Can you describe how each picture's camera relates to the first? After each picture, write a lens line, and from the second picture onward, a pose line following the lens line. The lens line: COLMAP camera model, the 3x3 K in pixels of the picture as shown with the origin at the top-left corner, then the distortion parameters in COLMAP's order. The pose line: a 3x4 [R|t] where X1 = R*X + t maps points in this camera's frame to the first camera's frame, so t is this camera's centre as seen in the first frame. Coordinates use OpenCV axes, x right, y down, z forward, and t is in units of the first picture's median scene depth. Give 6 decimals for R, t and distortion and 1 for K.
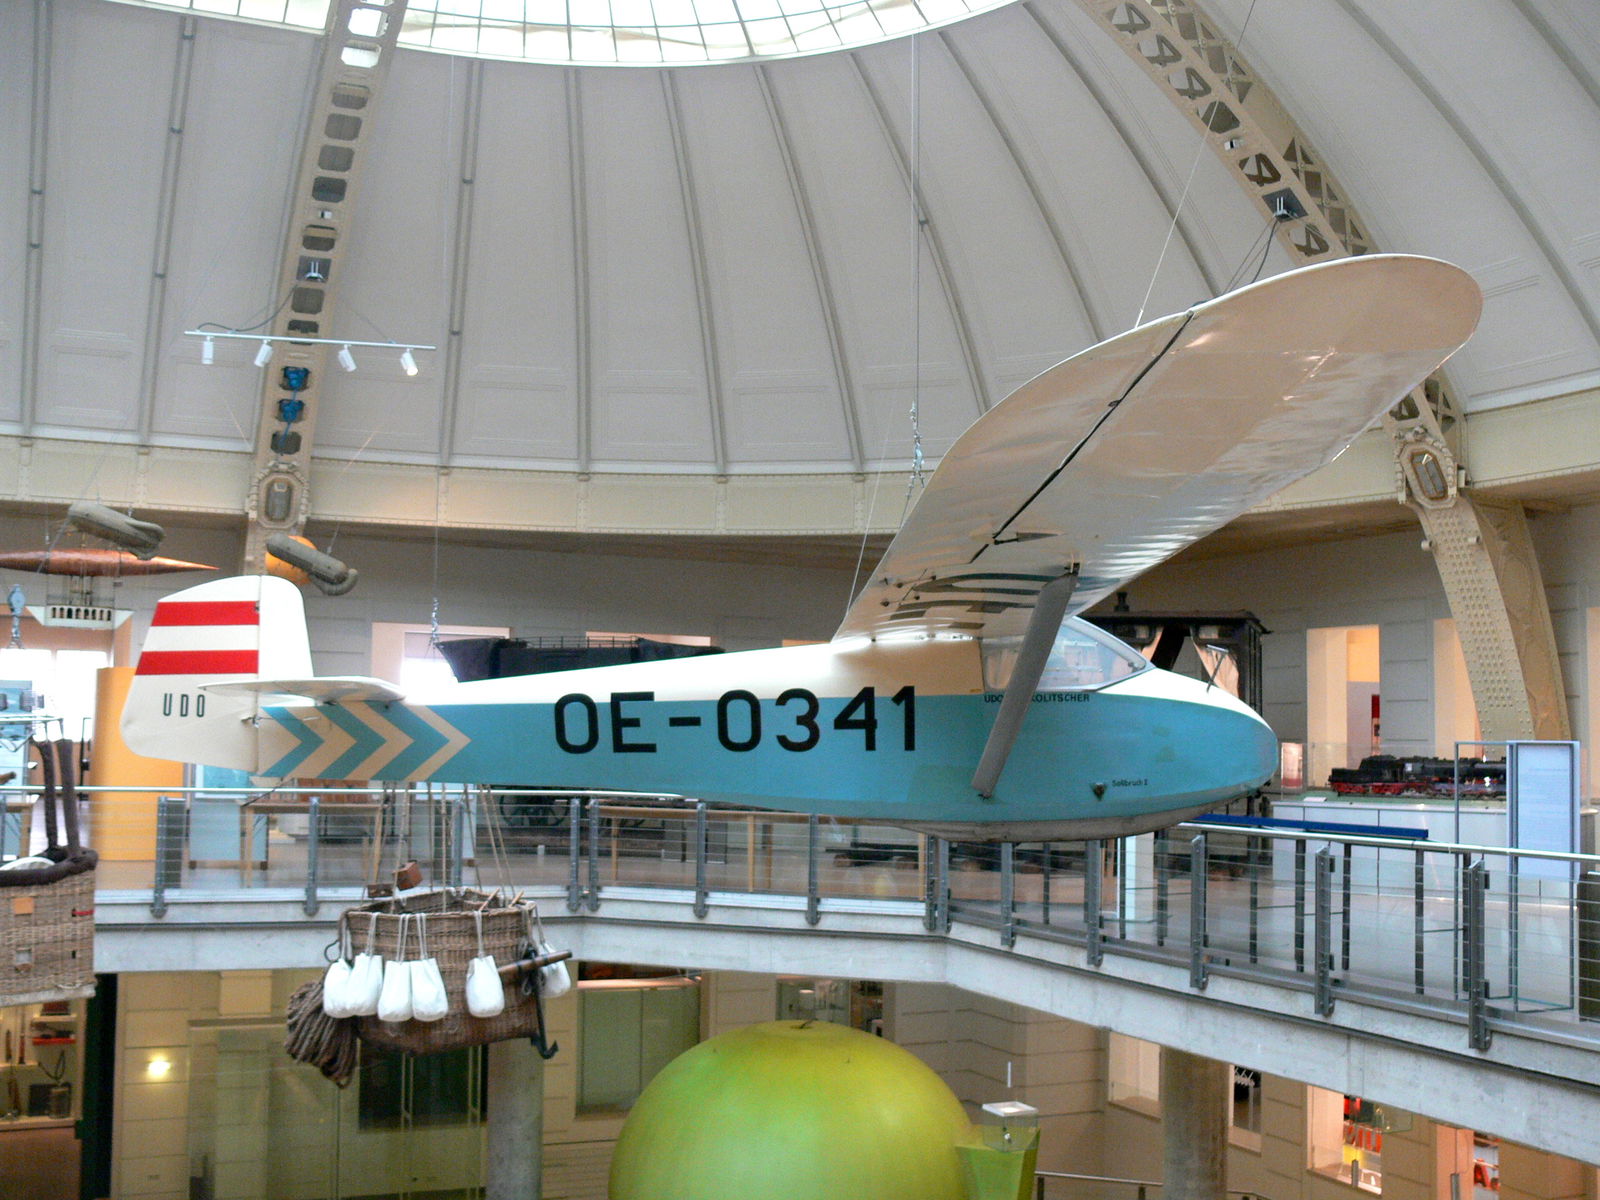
lens RADIAL K [[1761.7, 0, 800.0], [0, 1761.7, 600.0], [0, 0, 1]] dist [-0.195126, 0.243209]
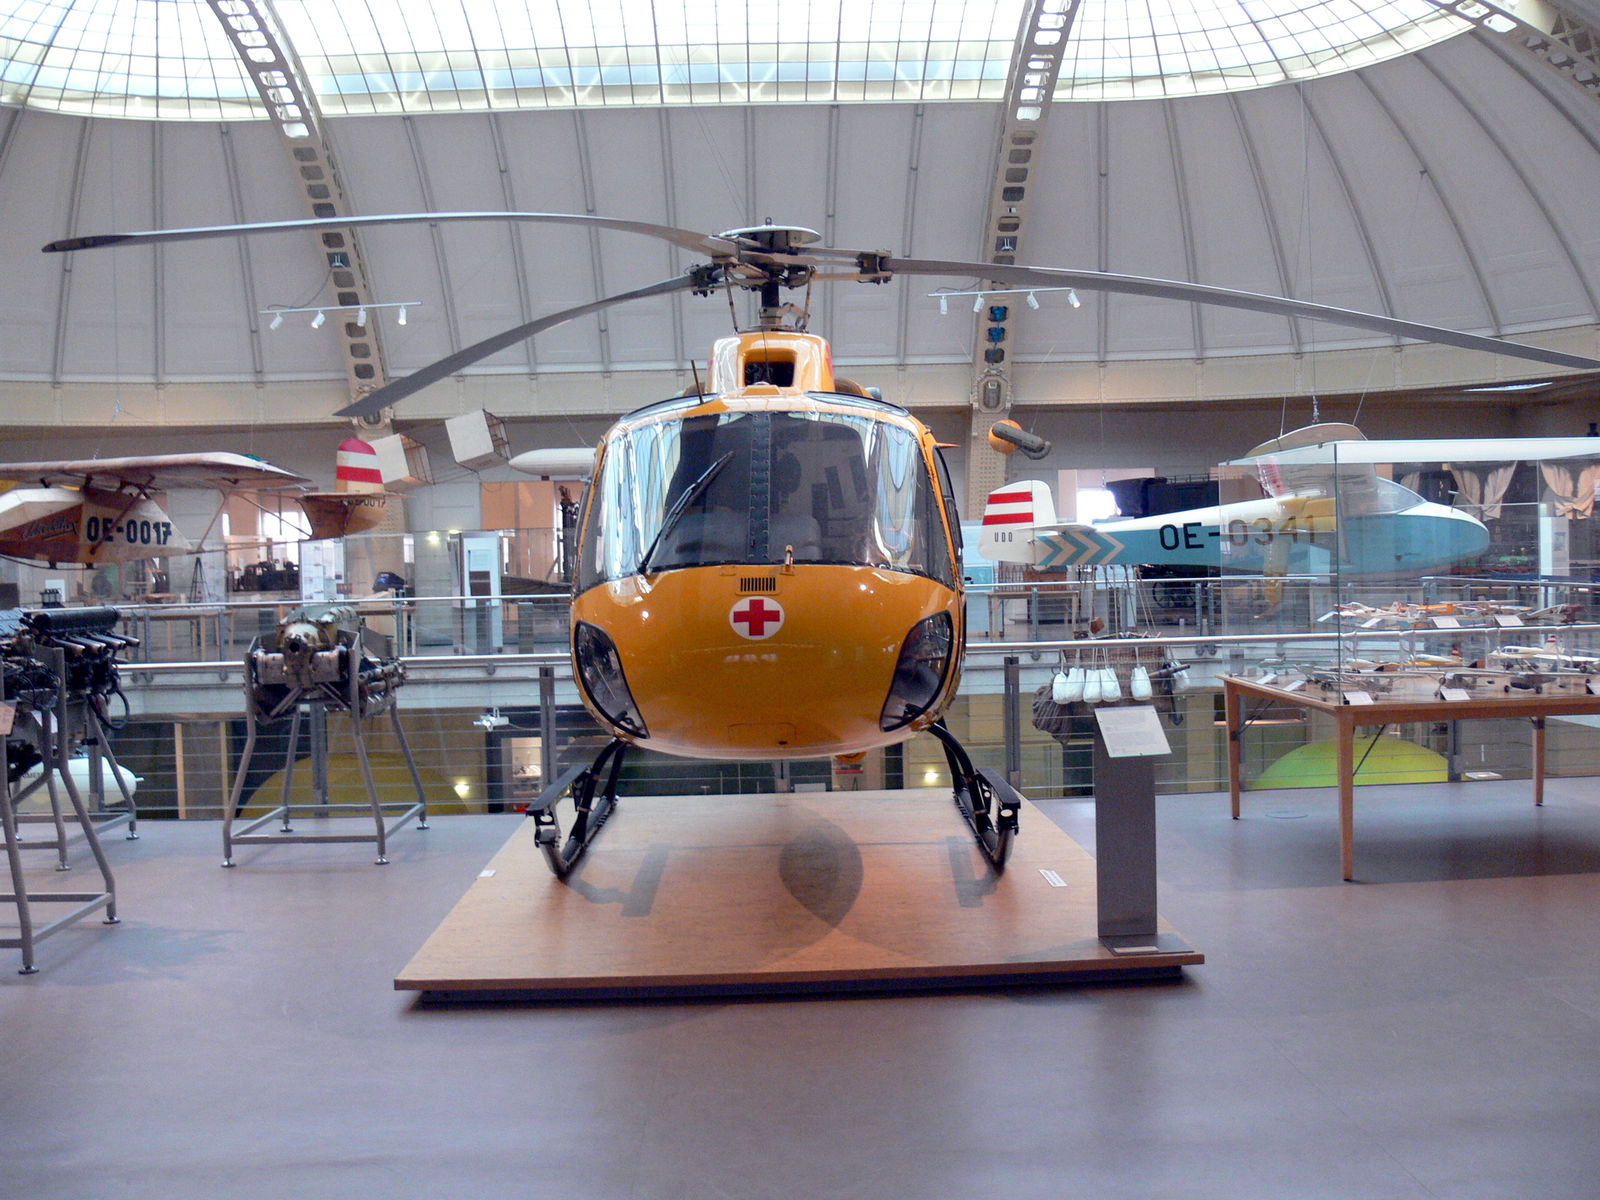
lens RADIAL K [[1687.3, 0, 800.0], [0, 1687.3, 600.0], [0, 0, 1]] dist [-0.212437, 0.256059]
pose [[0.926401, -0.029136, -0.375410, 0.097300], [0.069561, 0.993084, 0.094580, -0.035513], [0.370058, -0.113733, 0.922020, -0.485960]]
